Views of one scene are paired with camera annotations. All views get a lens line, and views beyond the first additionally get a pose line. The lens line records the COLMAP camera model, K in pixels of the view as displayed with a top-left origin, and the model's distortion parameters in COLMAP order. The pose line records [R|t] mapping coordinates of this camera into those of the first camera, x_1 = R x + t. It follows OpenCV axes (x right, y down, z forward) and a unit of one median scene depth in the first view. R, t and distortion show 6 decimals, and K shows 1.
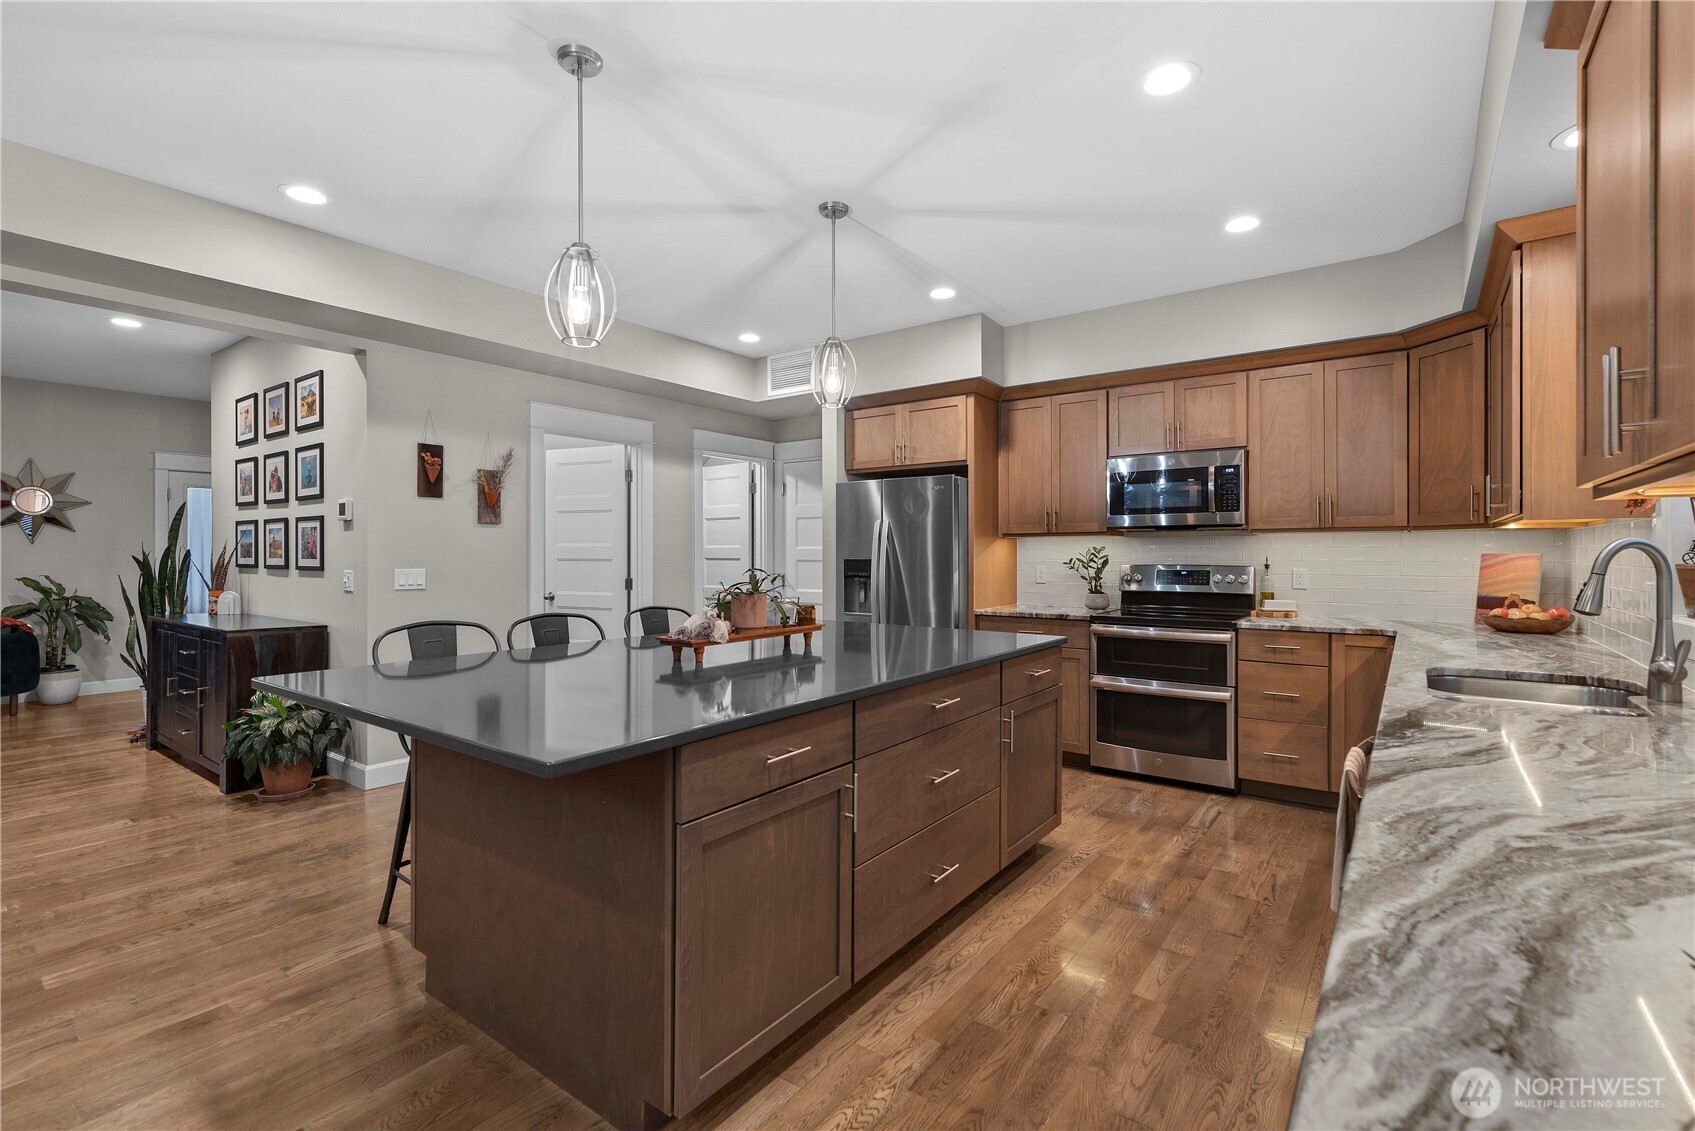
lens RADIAL K [[761.3, 0, 851.1], [0, 761.3, 558.8], [0, 0, 1]] dist [0.002571, -0.000088]
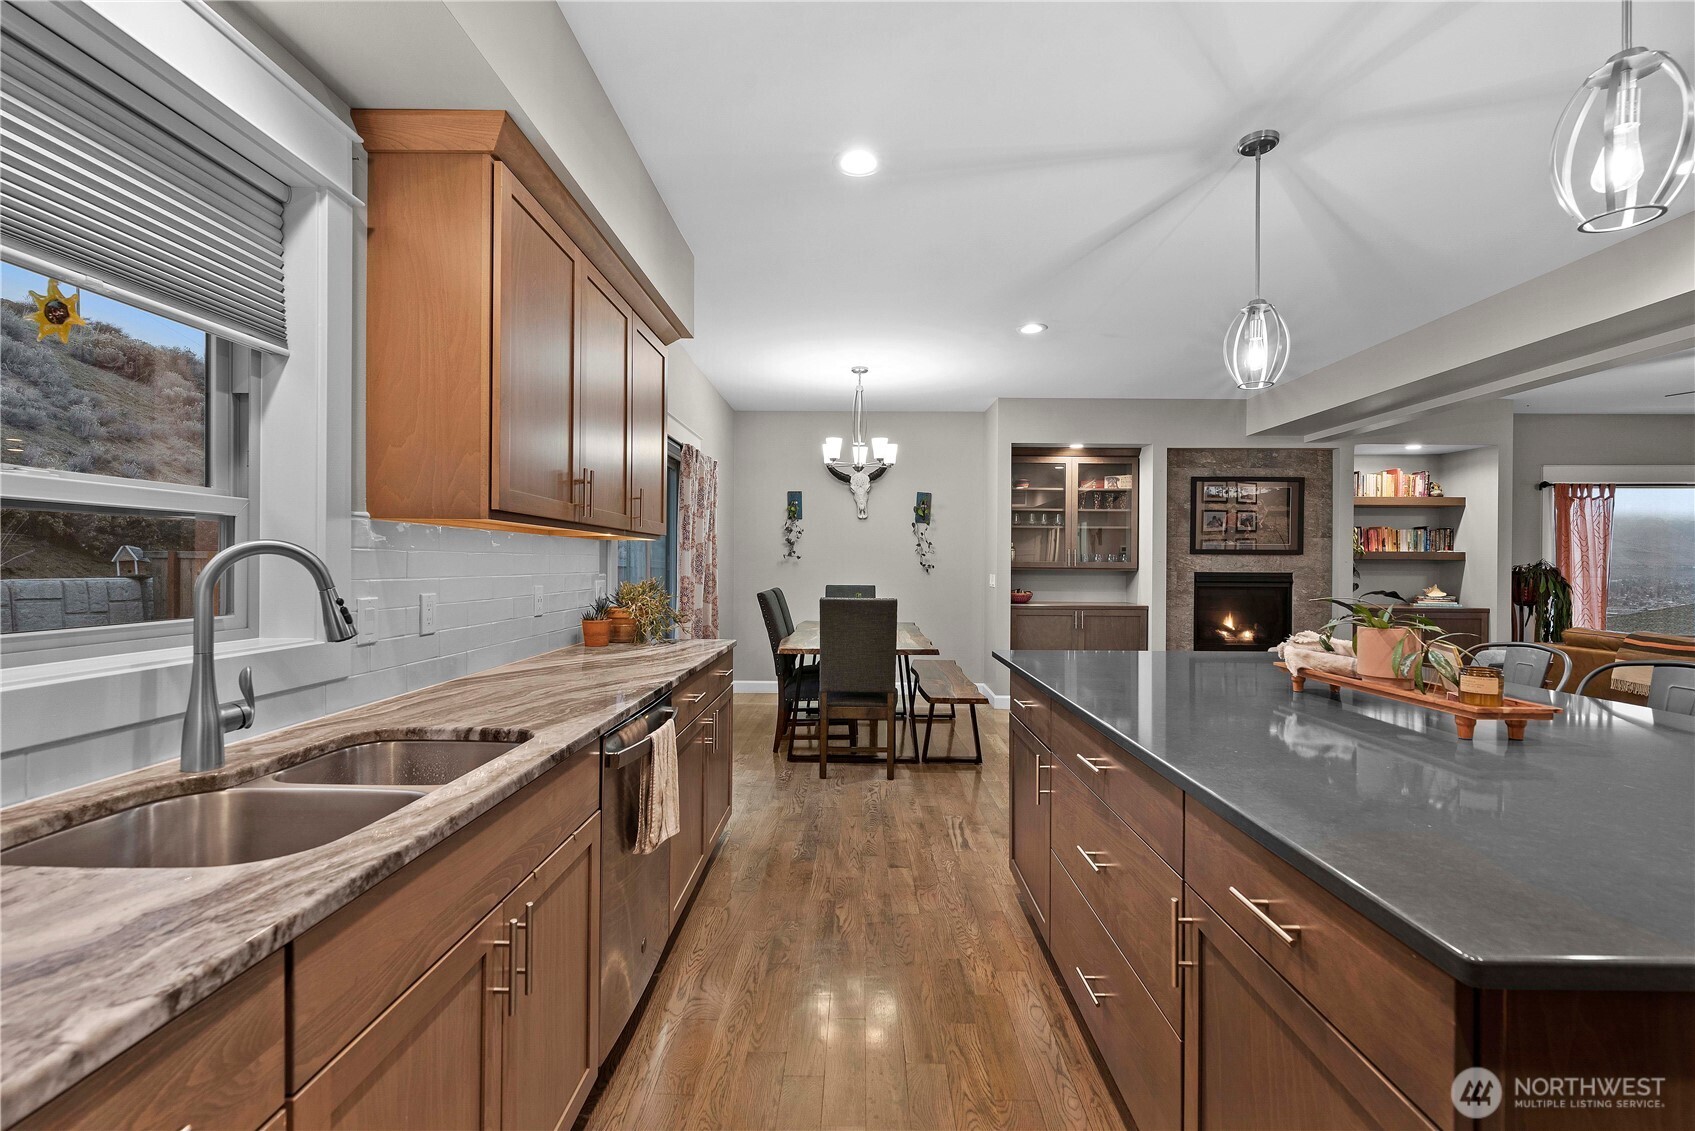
lens RADIAL K [[741.9, 0, 852.3], [0, 741.9, 567.1], [0, 0, 1]] dist [0.003238, 0.000349]
pose [[-0.811414, -0.003539, -0.584461, 0.371713], [-0.010486, 0.999909, 0.008503, -0.004981], [0.584378, 0.013028, -0.811377, 0.721572]]
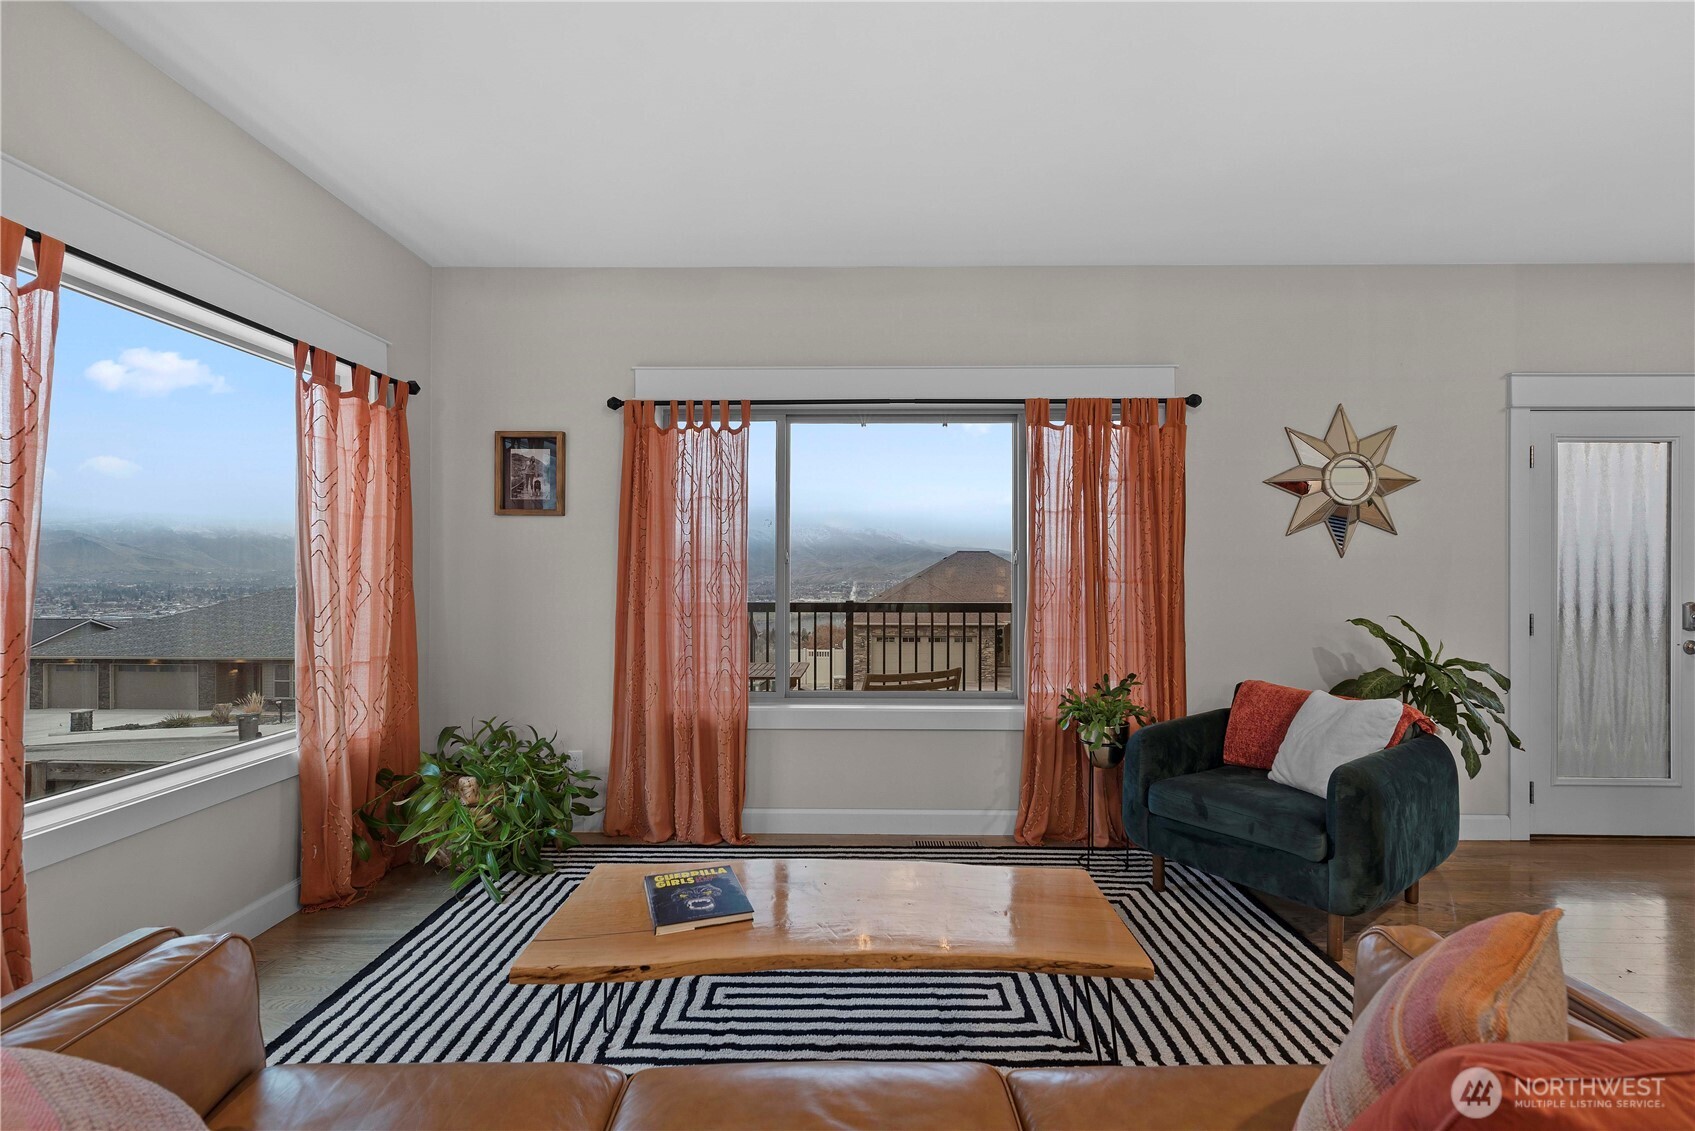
lens RADIAL K [[753.5, 0, 854.3], [0, 753.5, 571.6], [0, 0, 1]] dist [0.000557, -0.000236]
pose [[0.578227, -0.004894, -0.815861, -1.132700], [-0.007965, 0.999900, -0.011643, 0.000600], [0.815837, 0.013231, 0.578130, 0.528928]]
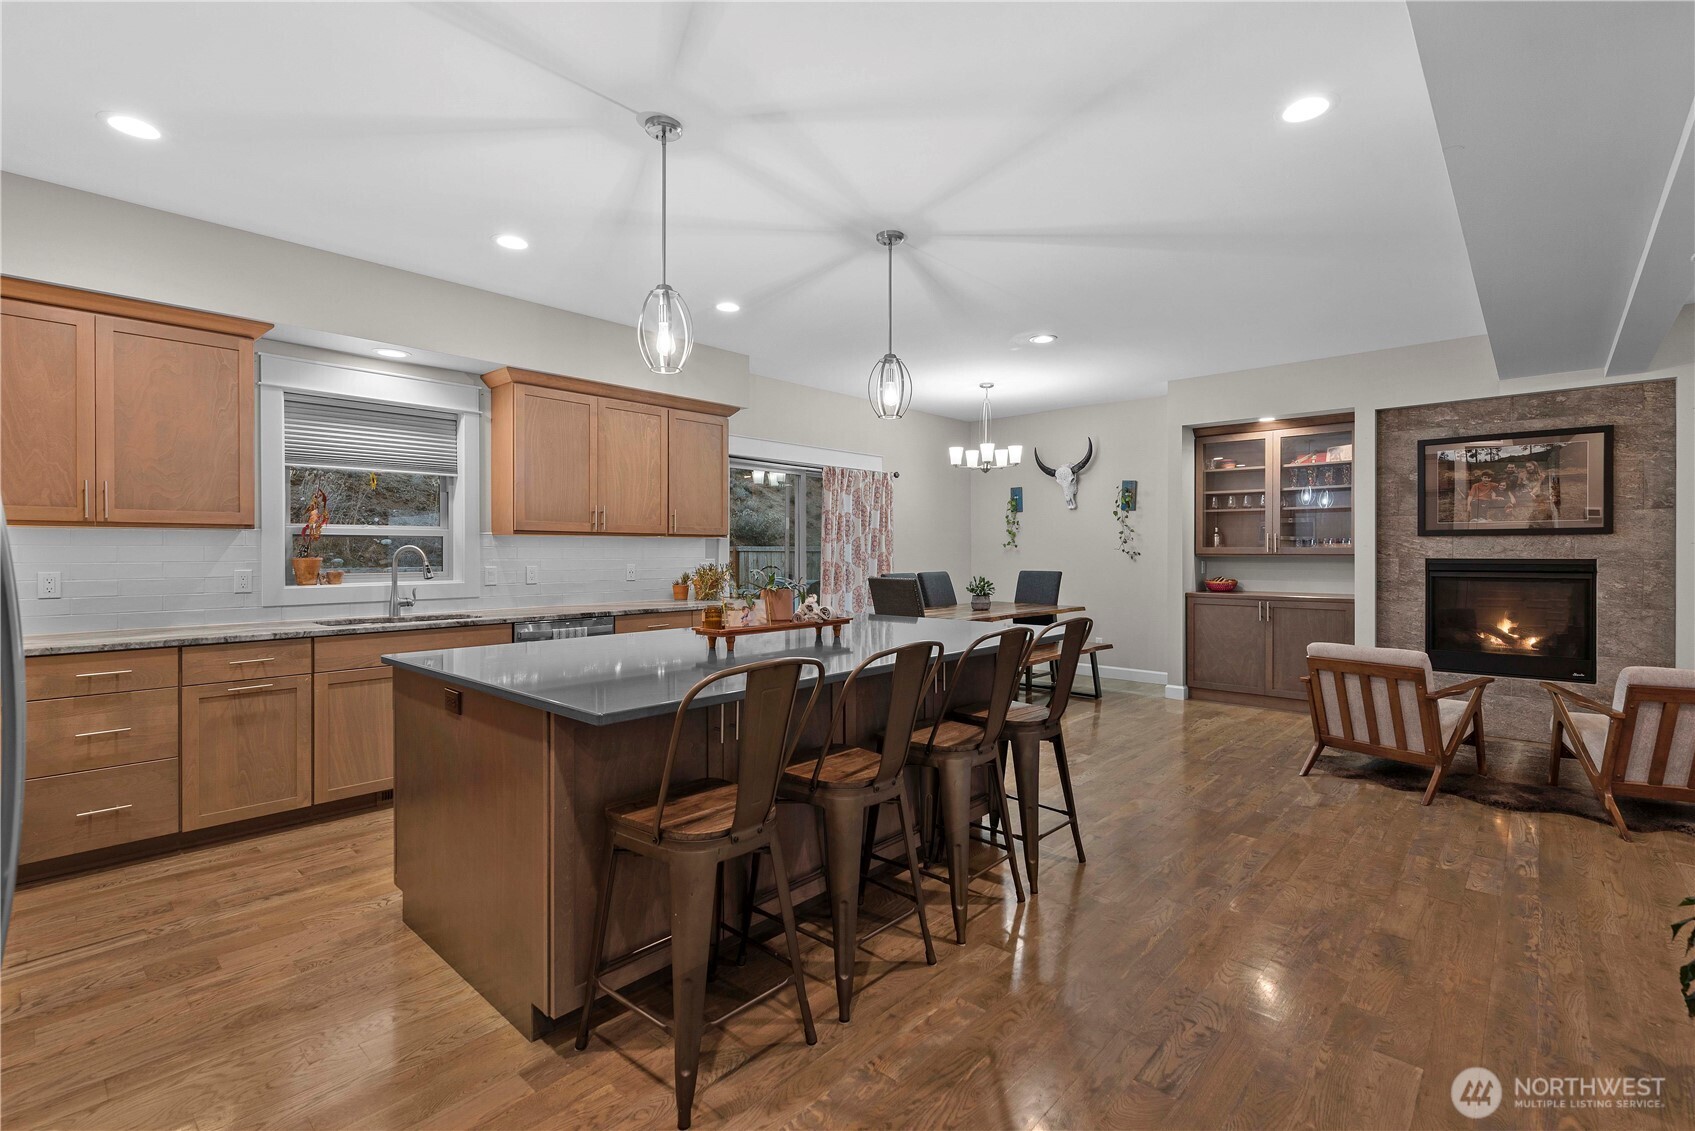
lens RADIAL K [[761.3, 0, 851.1], [0, 761.3, 558.8], [0, 0, 1]] dist [0.002571, -0.000088]
pose [[-0.994794, -0.000632, 0.101905, -0.201258], [0.000923, 0.999884, 0.015218, -0.008233], [-0.101902, 0.015233, -0.994678, 1.187442]]
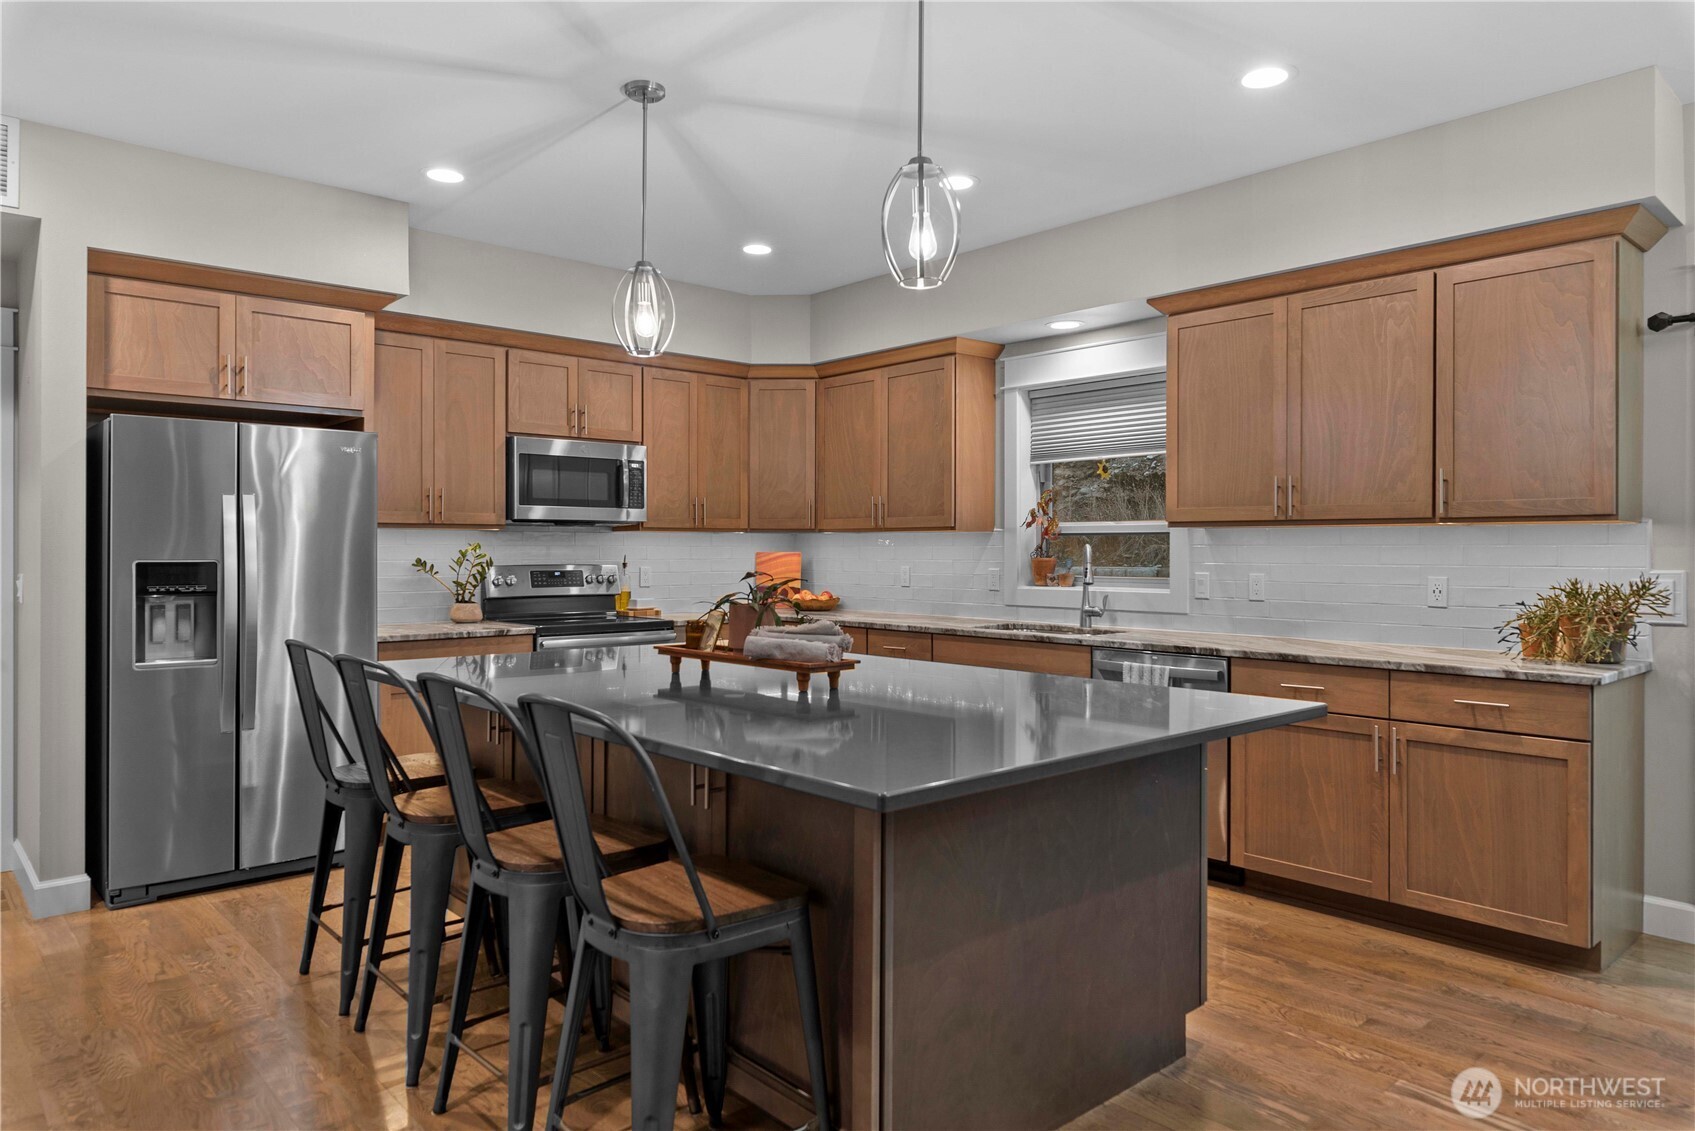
lens RADIAL K [[1081.2, 0, 853.3], [0, 1081.2, 560.1], [0, 0, 1]] dist [0.003355, 0.000142]
pose [[0.197926, -0.008278, 0.980182, -0.675342], [0.004794, 0.999961, 0.007477, -0.004592], [-0.980205, 0.003219, 0.197958, 0.390087]]
